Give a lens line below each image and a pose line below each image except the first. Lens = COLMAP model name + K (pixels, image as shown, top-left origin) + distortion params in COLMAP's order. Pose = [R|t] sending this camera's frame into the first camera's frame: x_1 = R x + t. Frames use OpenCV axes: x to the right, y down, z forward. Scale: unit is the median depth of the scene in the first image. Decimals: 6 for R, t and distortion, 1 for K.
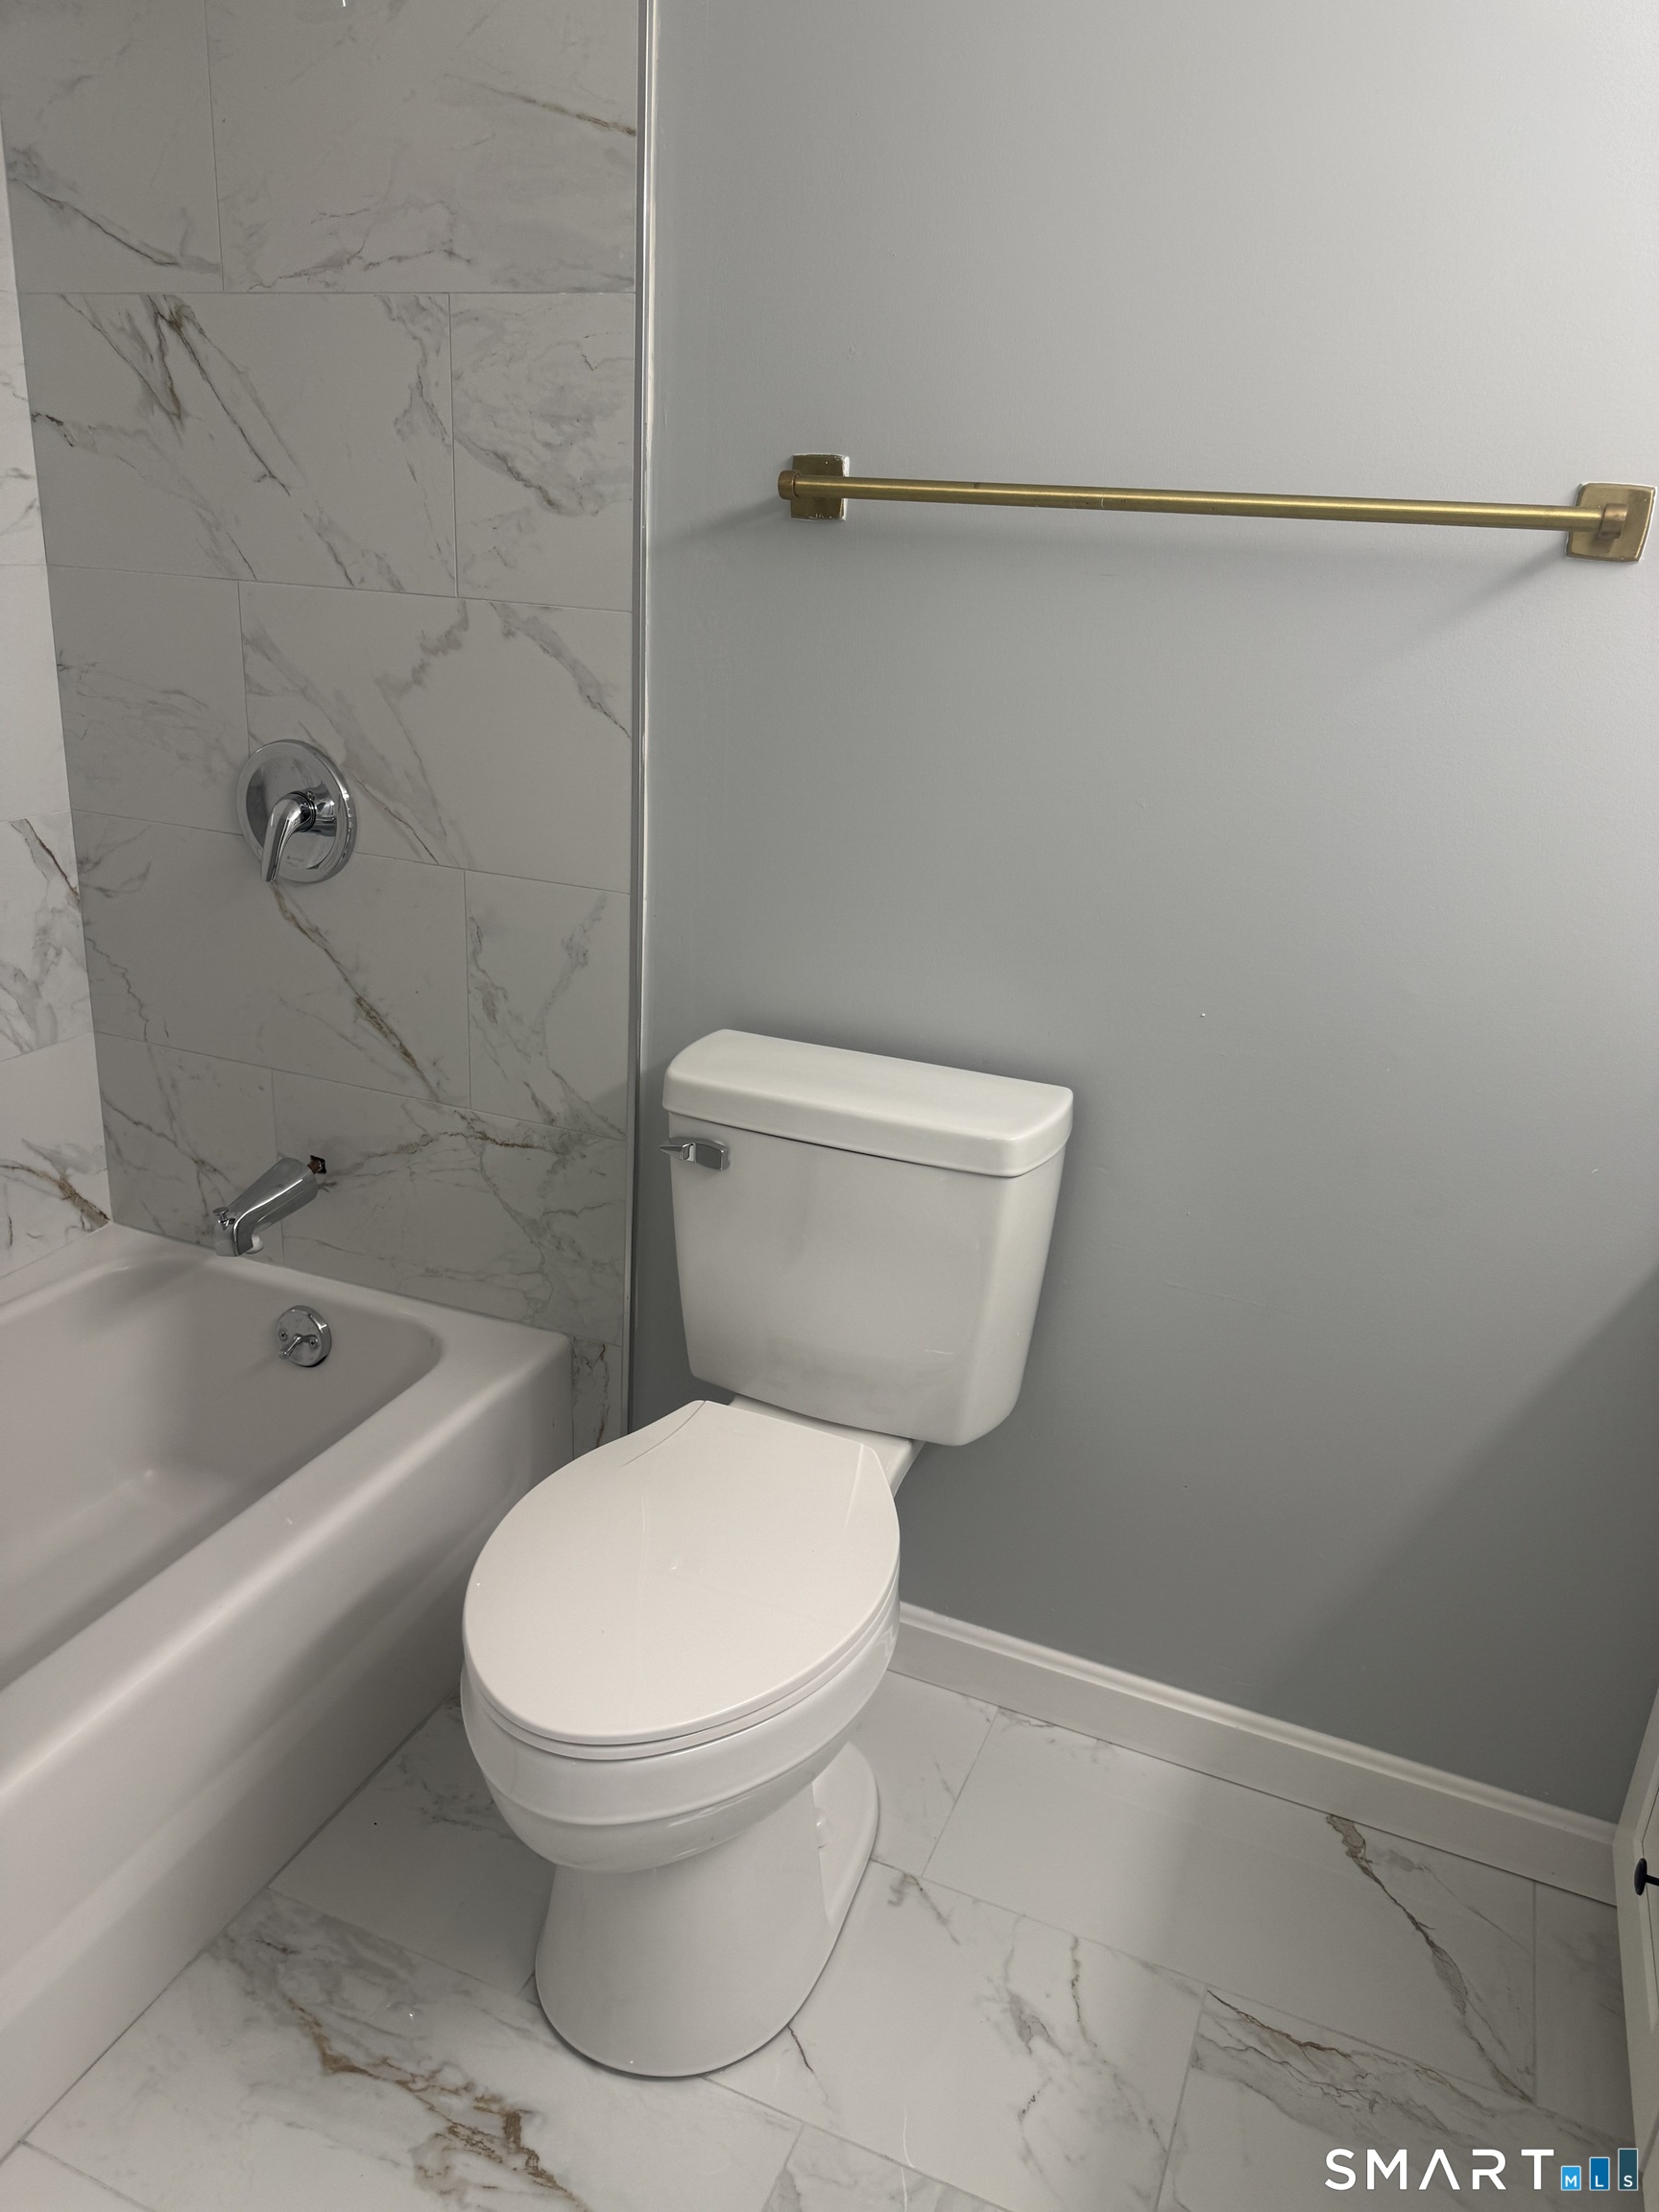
lens RADIAL K [[1570.8, 0, 818.5], [0, 1570.8, 1108.6], [0, 0, 1]] dist [0.053836, -0.060284]
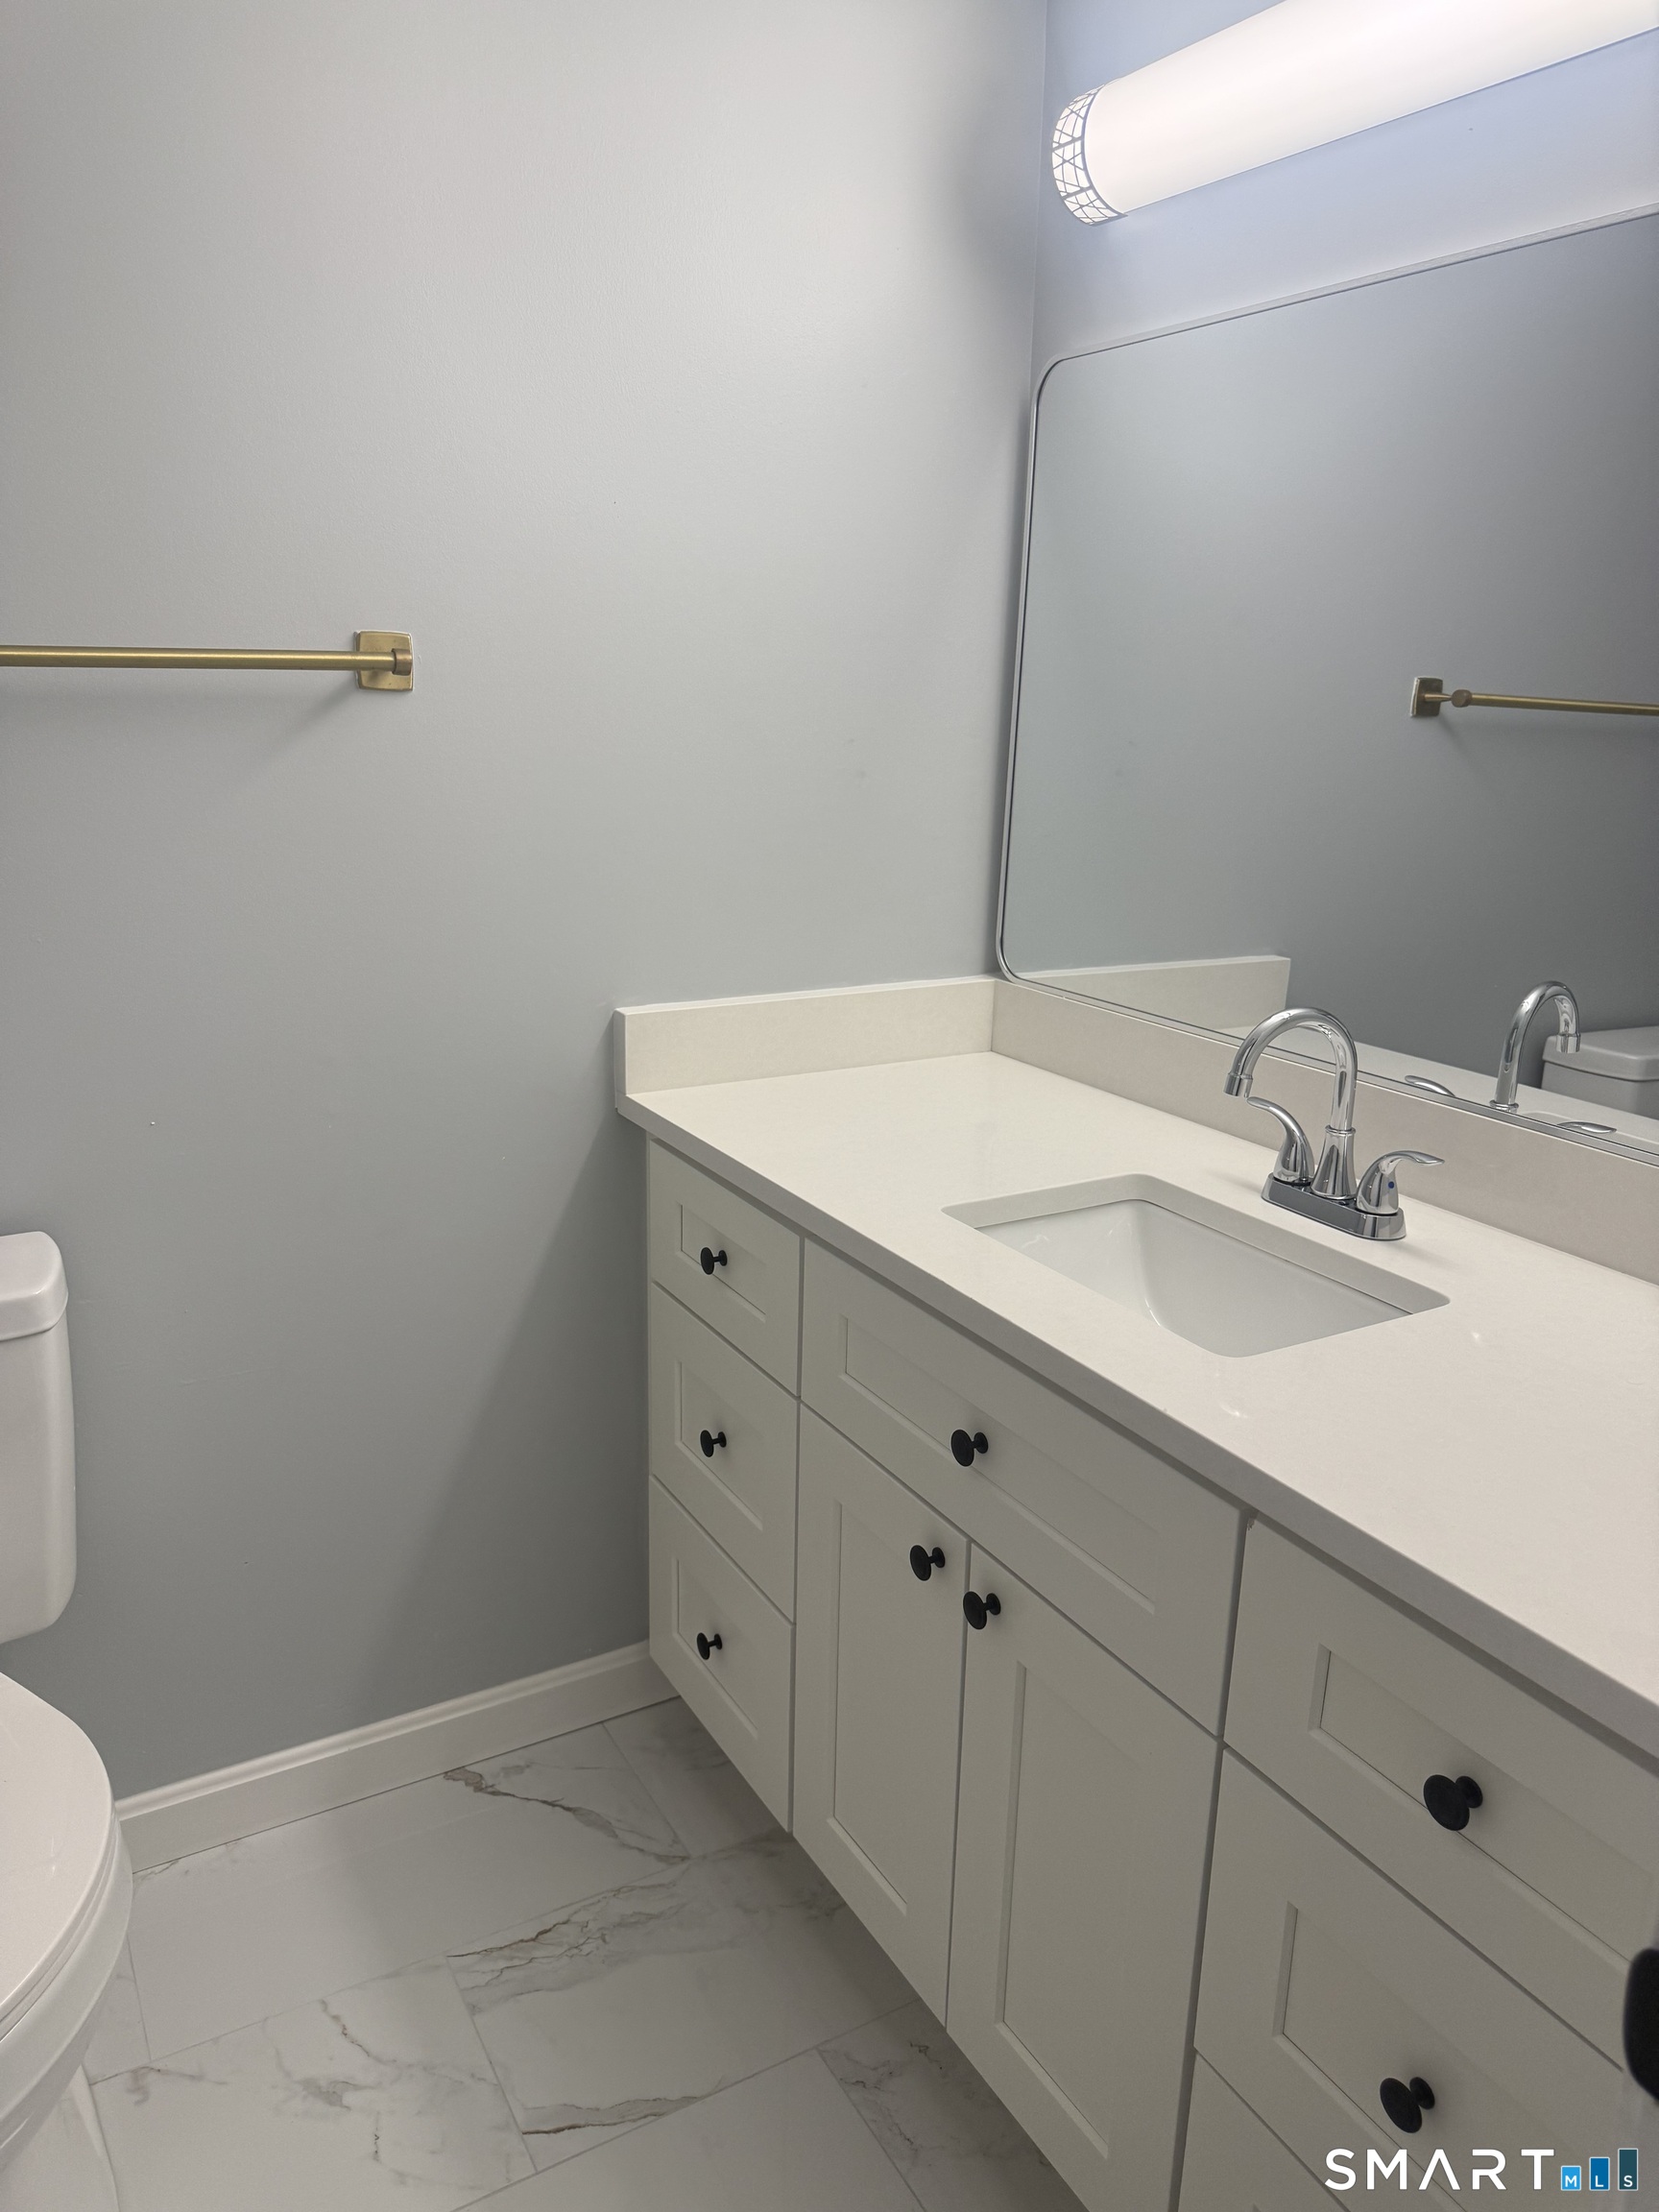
lens RADIAL K [[1505.5, 0, 819.2], [0, 1505.5, 1102.3], [0, 0, 1]] dist [-0.054361, 0.007881]
pose [[0.607505, -0.245305, 0.755489, -0.242519], [0.290394, 0.953868, 0.076207, -0.022414], [-0.739331, 0.173093, 0.650714, 0.027865]]
